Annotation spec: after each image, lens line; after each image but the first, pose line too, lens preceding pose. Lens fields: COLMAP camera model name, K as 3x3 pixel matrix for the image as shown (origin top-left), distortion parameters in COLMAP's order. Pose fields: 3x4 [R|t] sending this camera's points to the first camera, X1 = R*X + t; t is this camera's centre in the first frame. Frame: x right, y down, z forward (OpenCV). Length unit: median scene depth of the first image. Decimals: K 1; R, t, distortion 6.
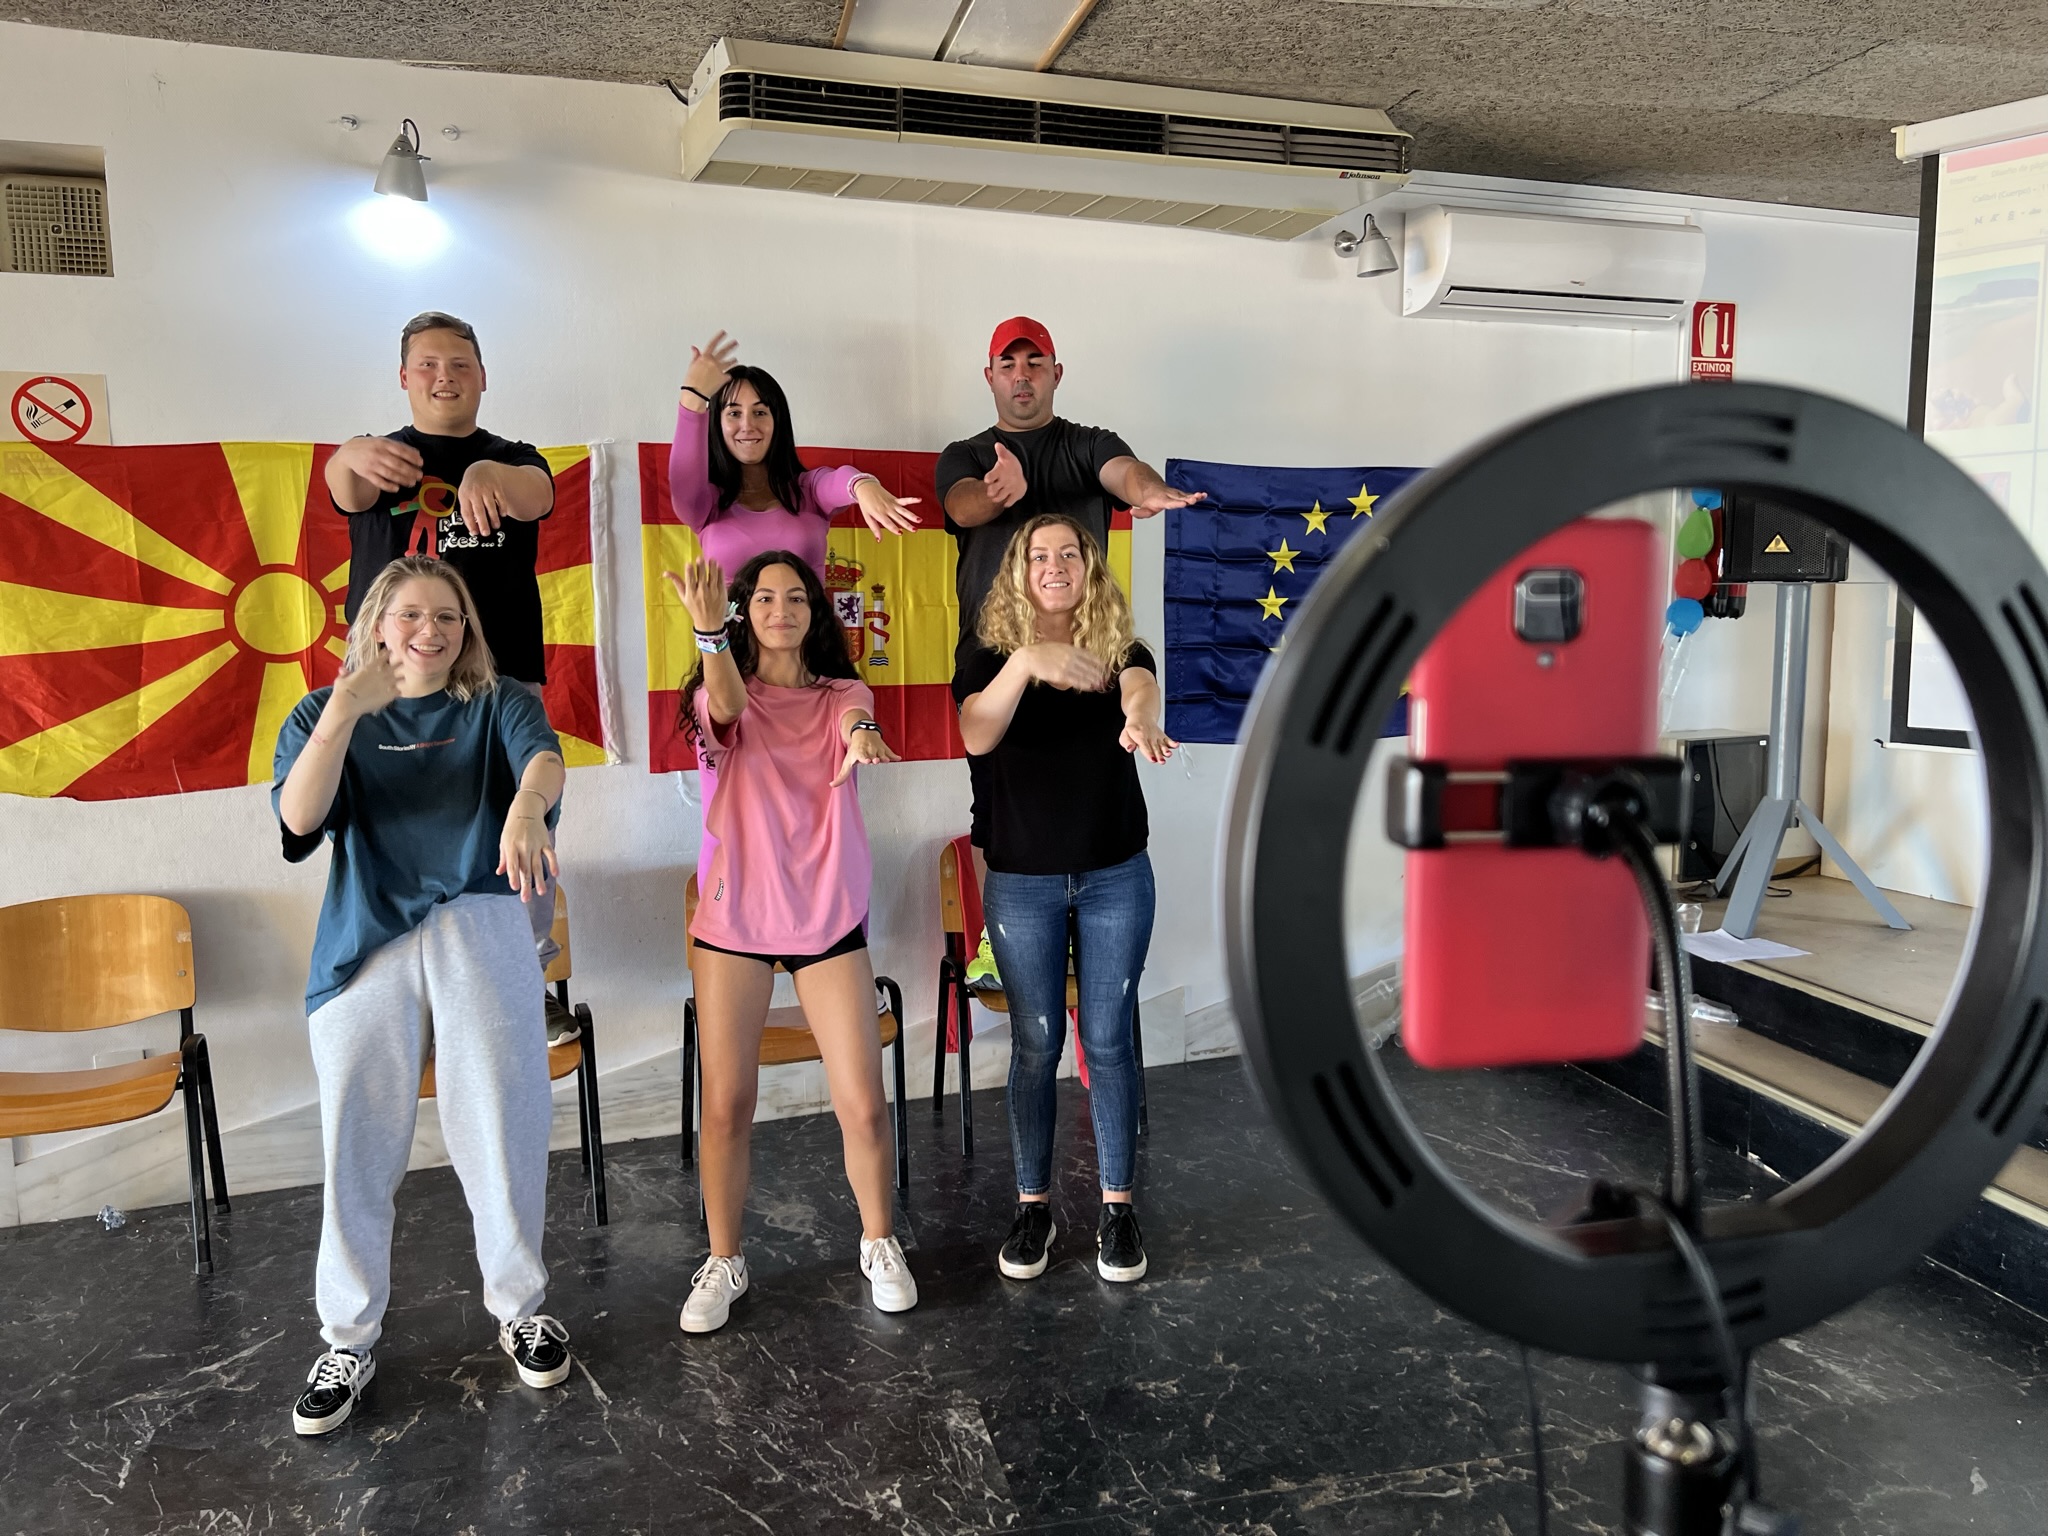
lens RADIAL K [[1547.0, 0, 1030.2], [0, 1547.0, 773.3], [0, 0, 1]] dist [0.011181, -0.008164]
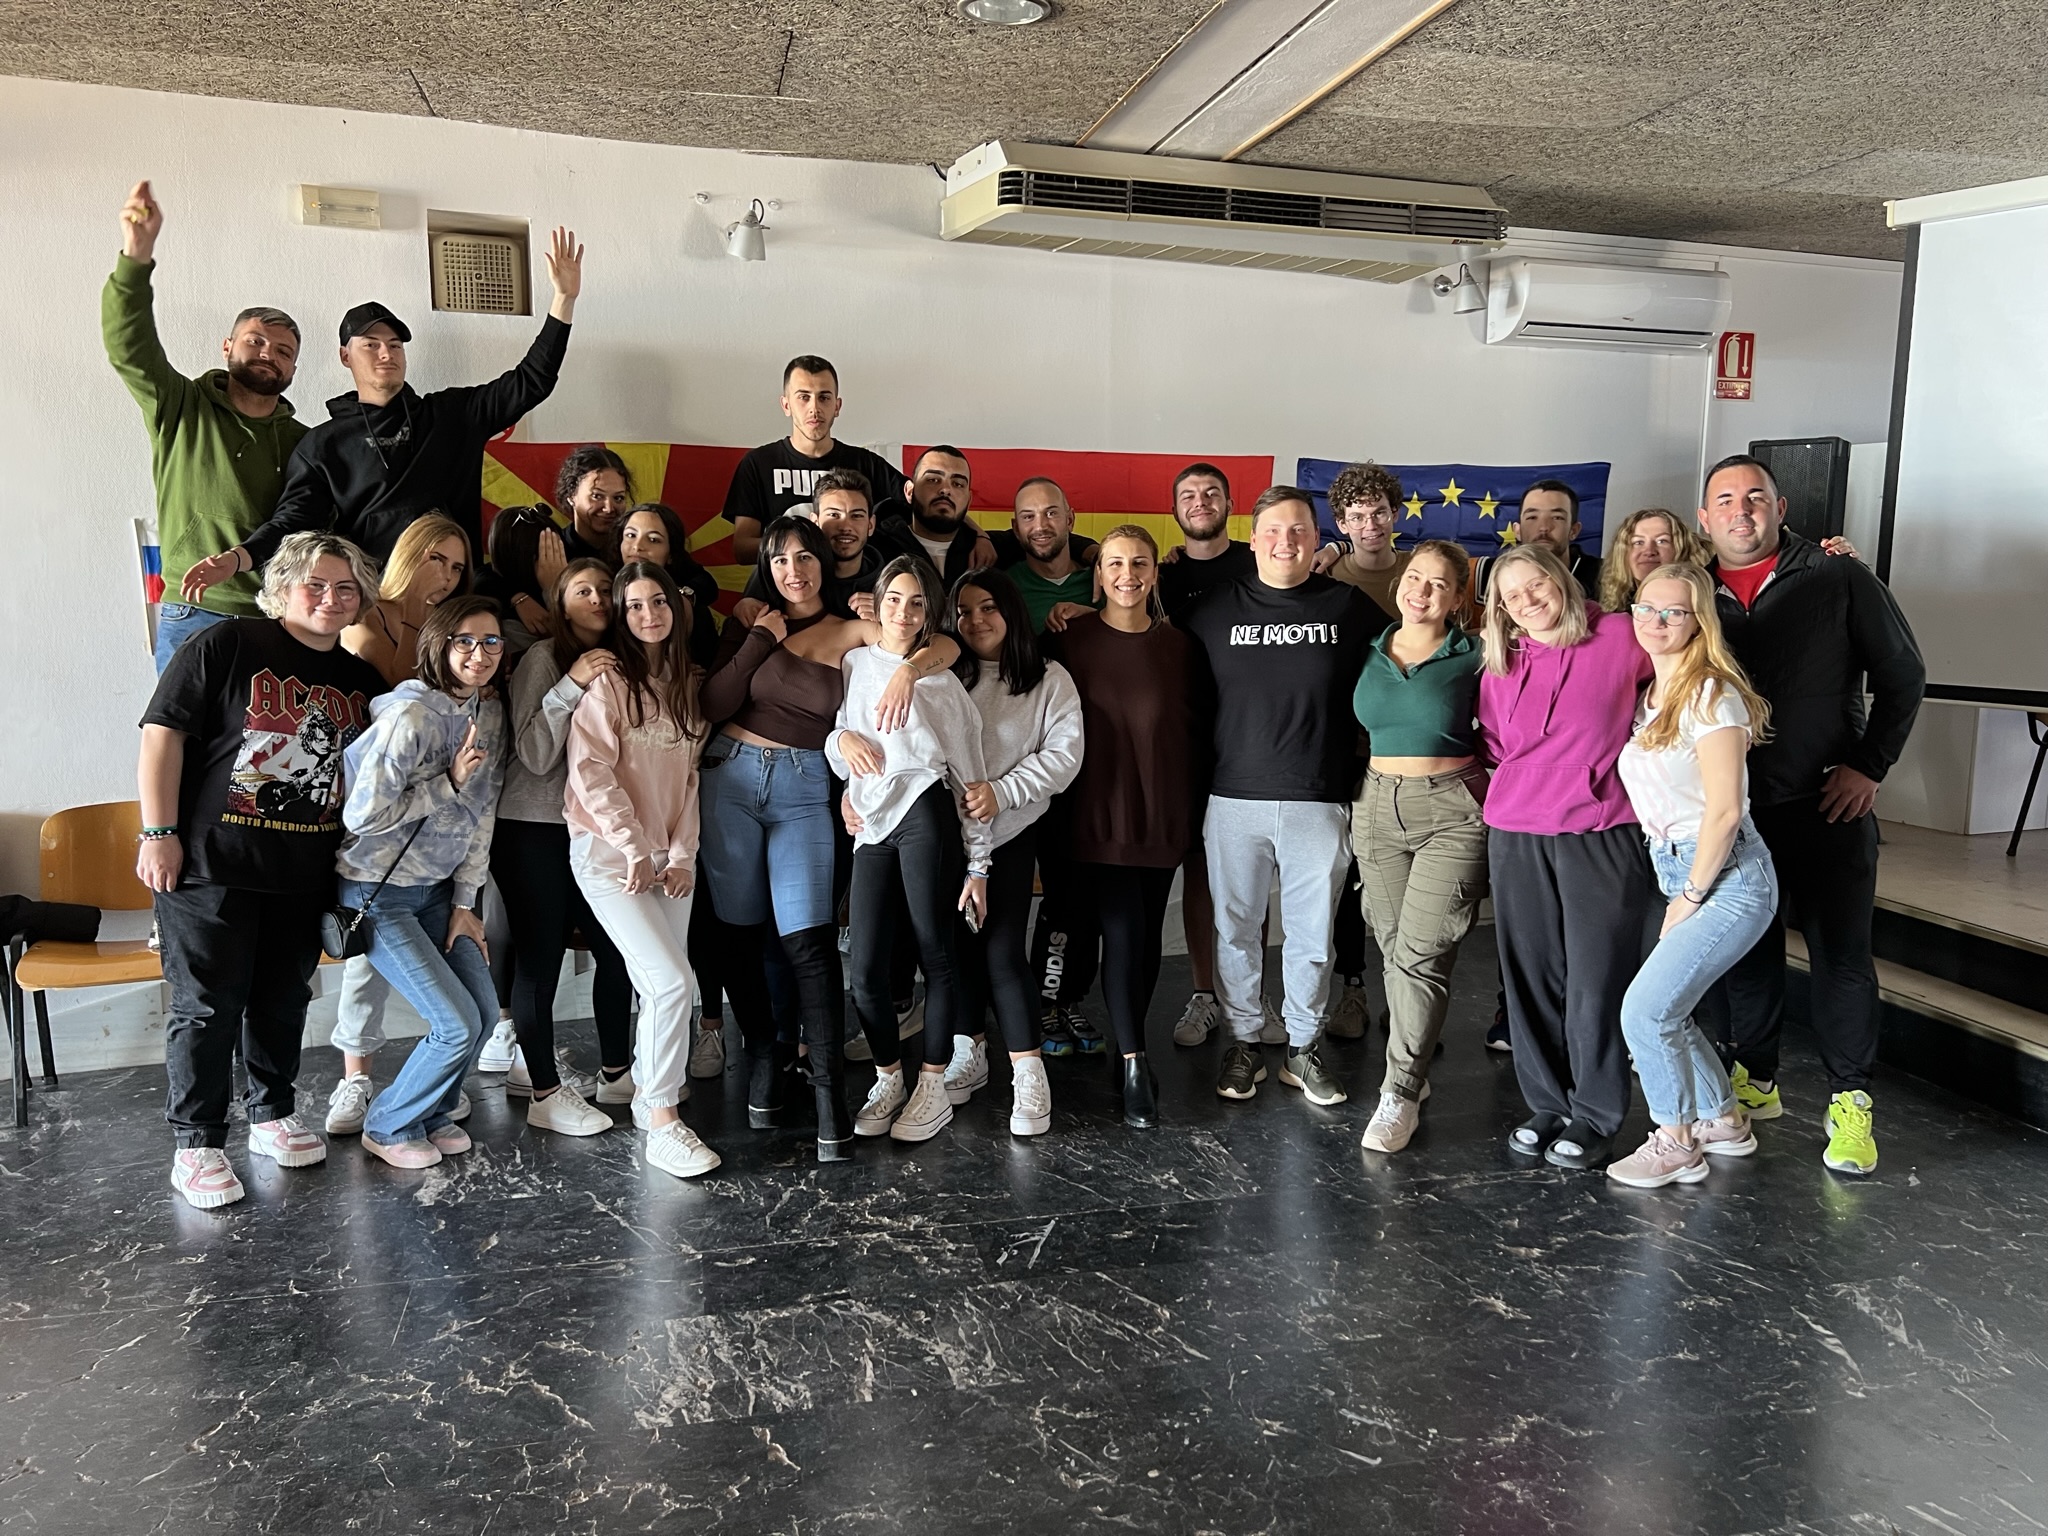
lens RADIAL K [[1547.0, 0, 1017.2], [0, 1547.0, 774.1], [0, 0, 1]] dist [0.011181, -0.008164]
pose [[0.999897, 0.013950, -0.003434, -0.151564], [-0.013868, 0.999646, 0.022721, 0.032323], [0.003749, -0.022671, 0.999736, -0.300659]]
